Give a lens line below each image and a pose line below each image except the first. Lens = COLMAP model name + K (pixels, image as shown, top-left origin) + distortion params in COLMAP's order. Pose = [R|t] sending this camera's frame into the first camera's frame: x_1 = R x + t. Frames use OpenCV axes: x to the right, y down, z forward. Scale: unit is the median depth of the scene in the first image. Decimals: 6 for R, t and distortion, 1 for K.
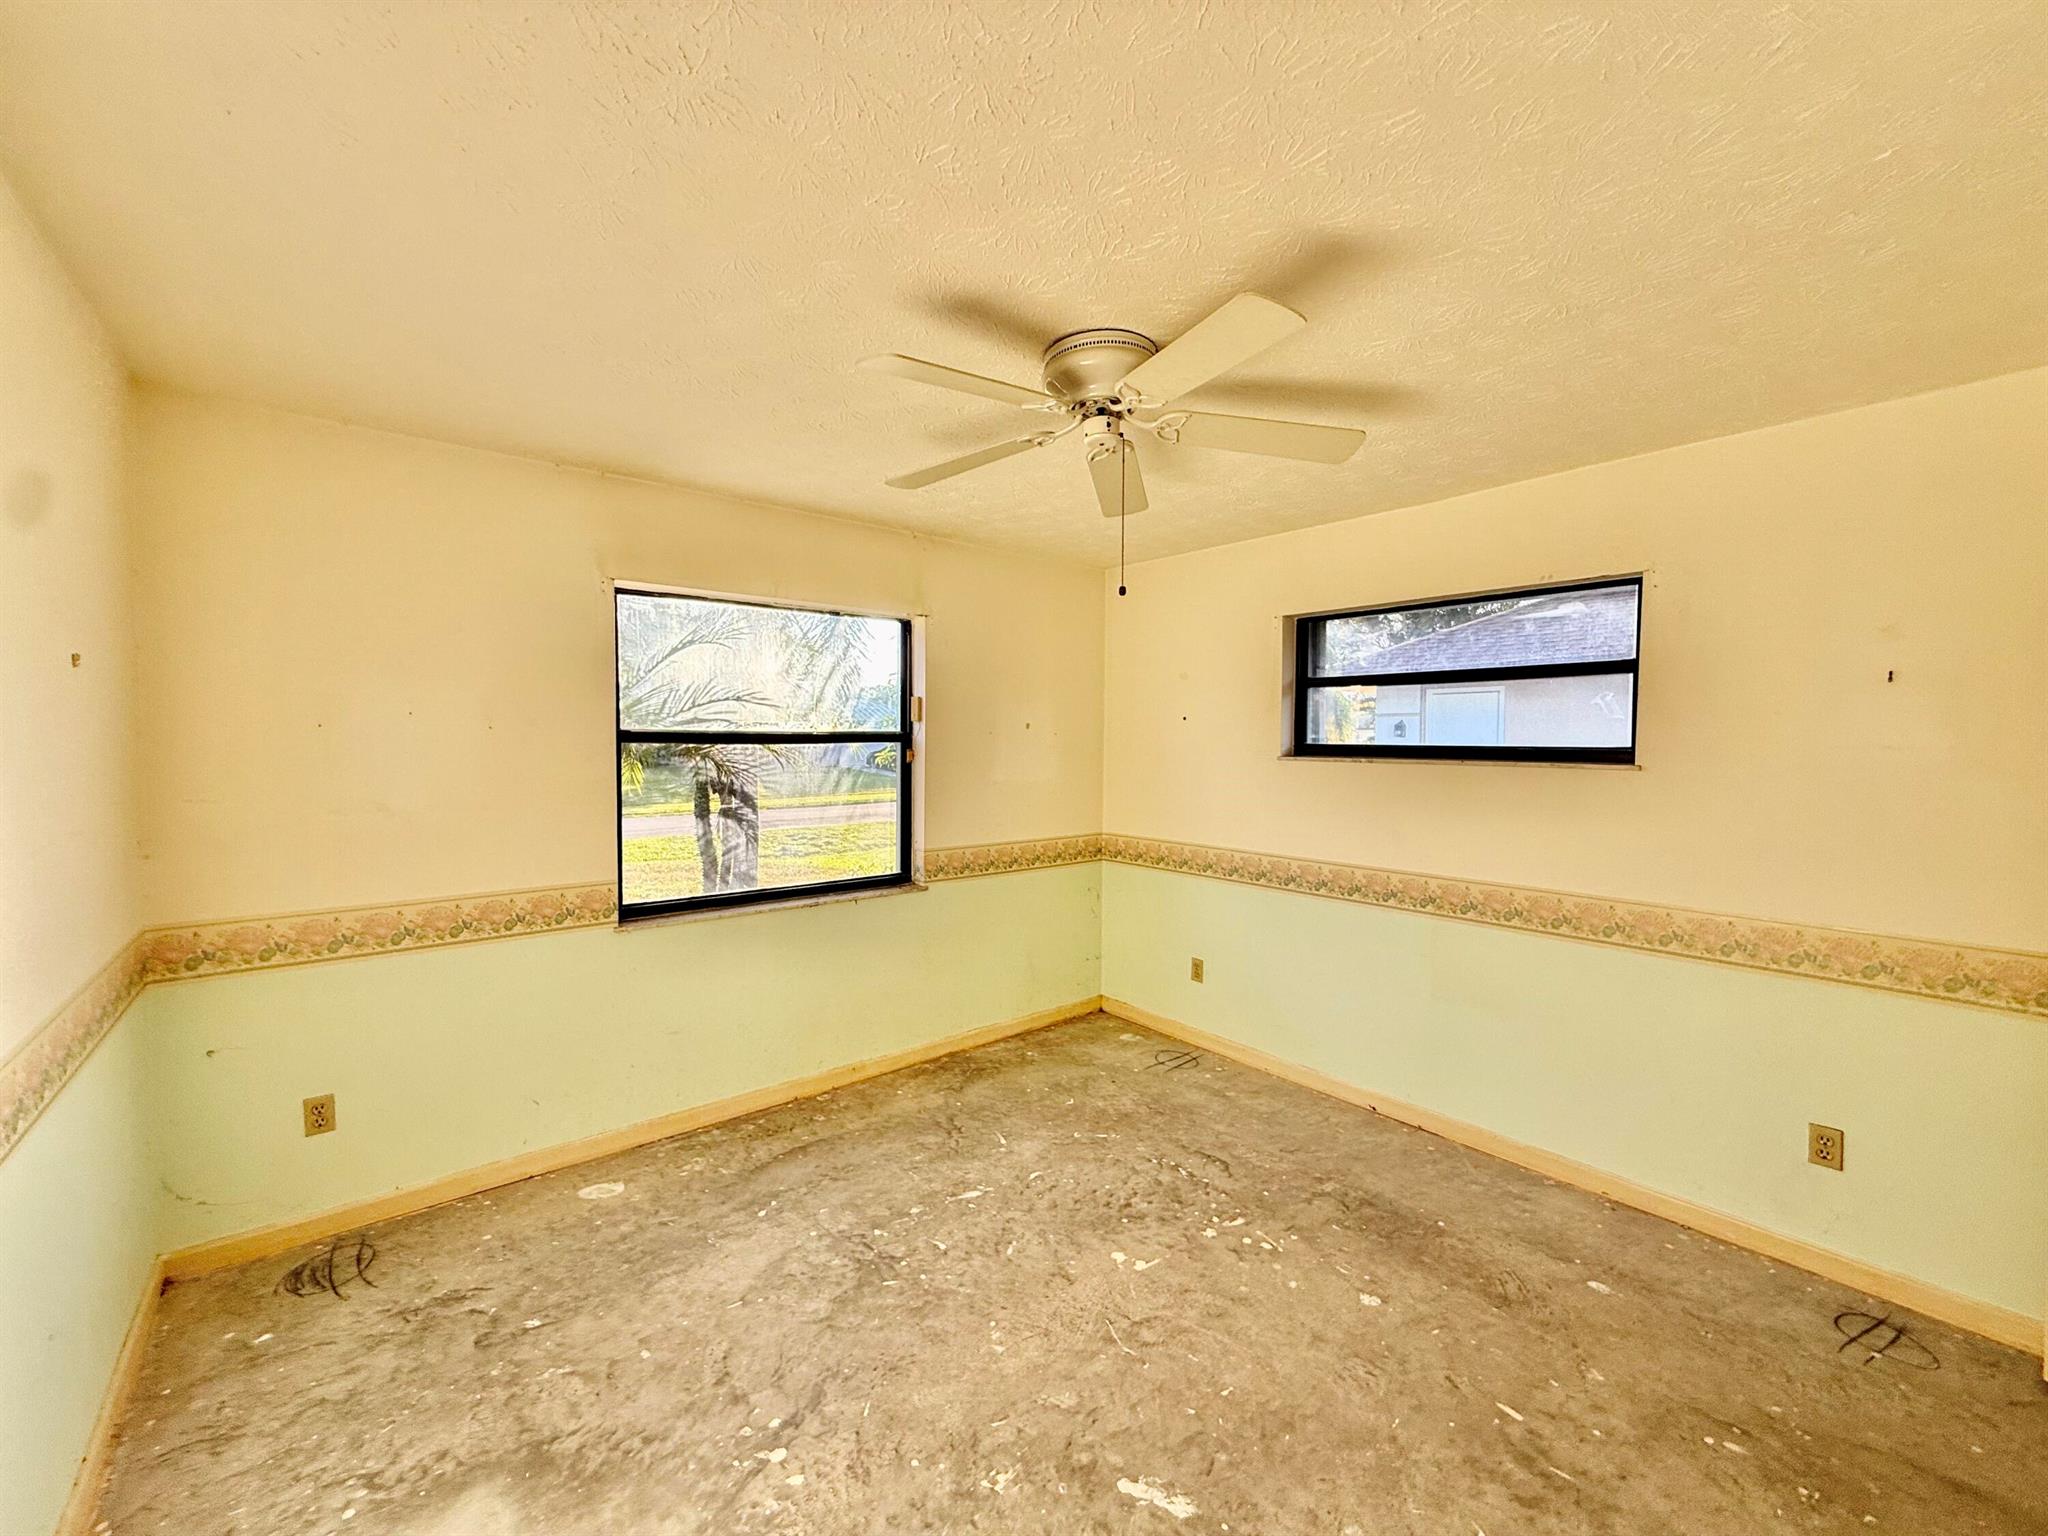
lens RADIAL K [[817.8, 0, 1018.3], [0, 817.8, 765.2], [0, 0, 1]] dist [0.000683, 0.000324]
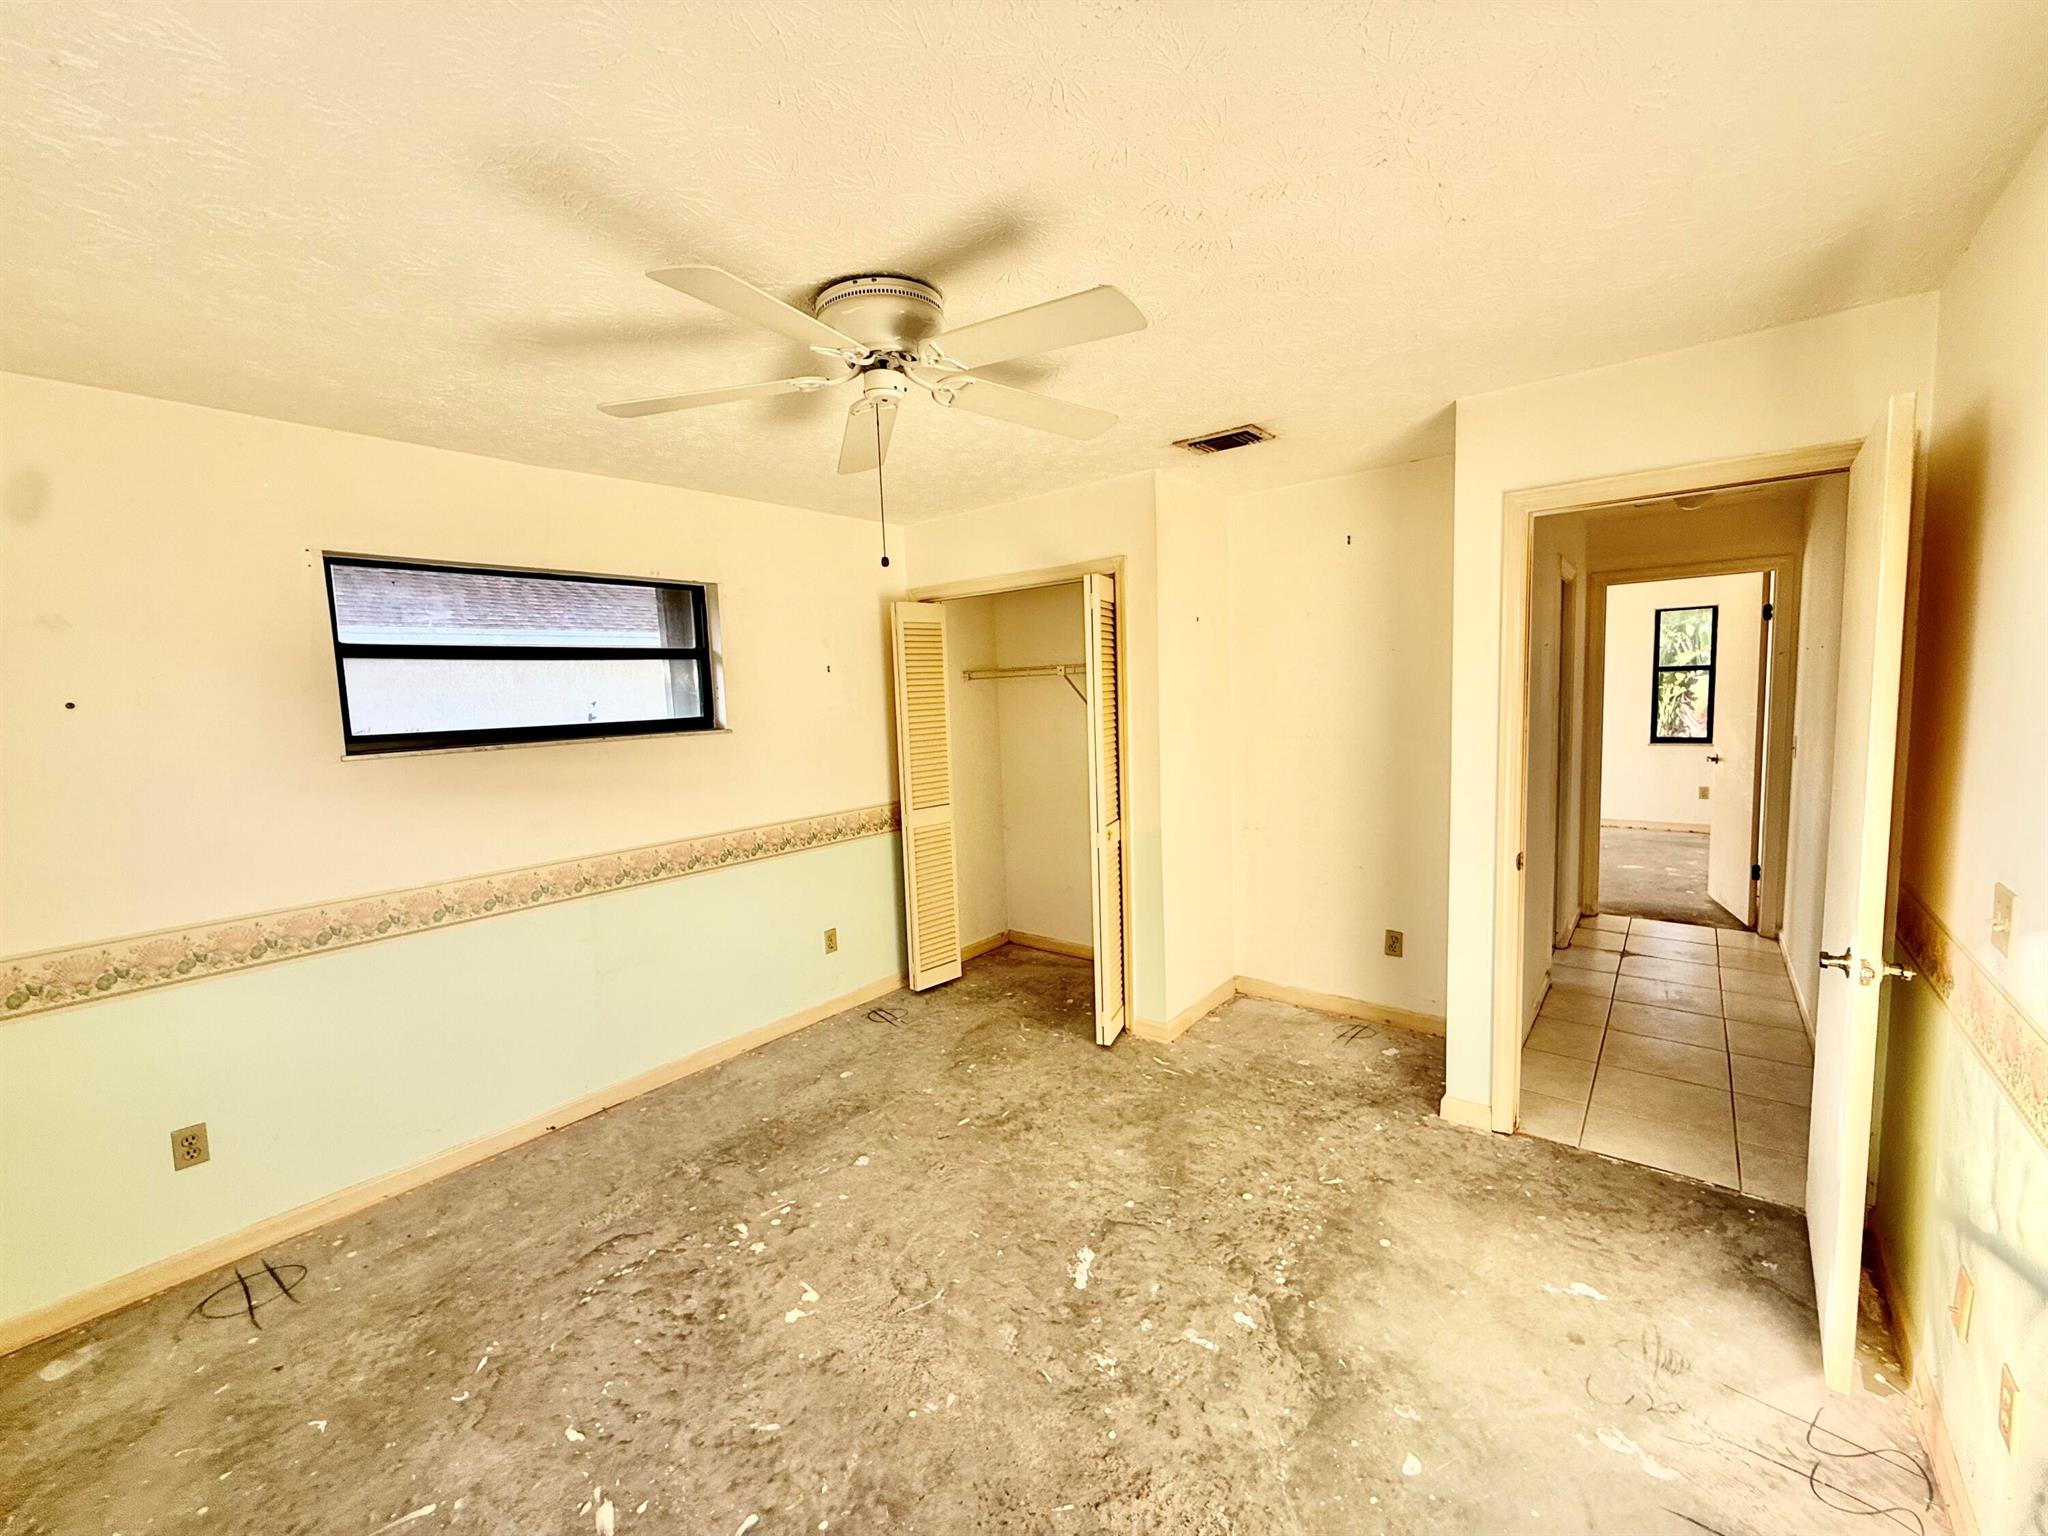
lens RADIAL K [[817.8, 0, 1018.3], [0, 817.8, 765.2], [0, 0, 1]] dist [0.000683, 0.000324]
pose [[-0.197133, -0.090314, 0.976208, -0.781814], [0.068813, 0.992017, 0.105672, -0.061495], [-0.977959, 0.088008, -0.189344, 0.951106]]
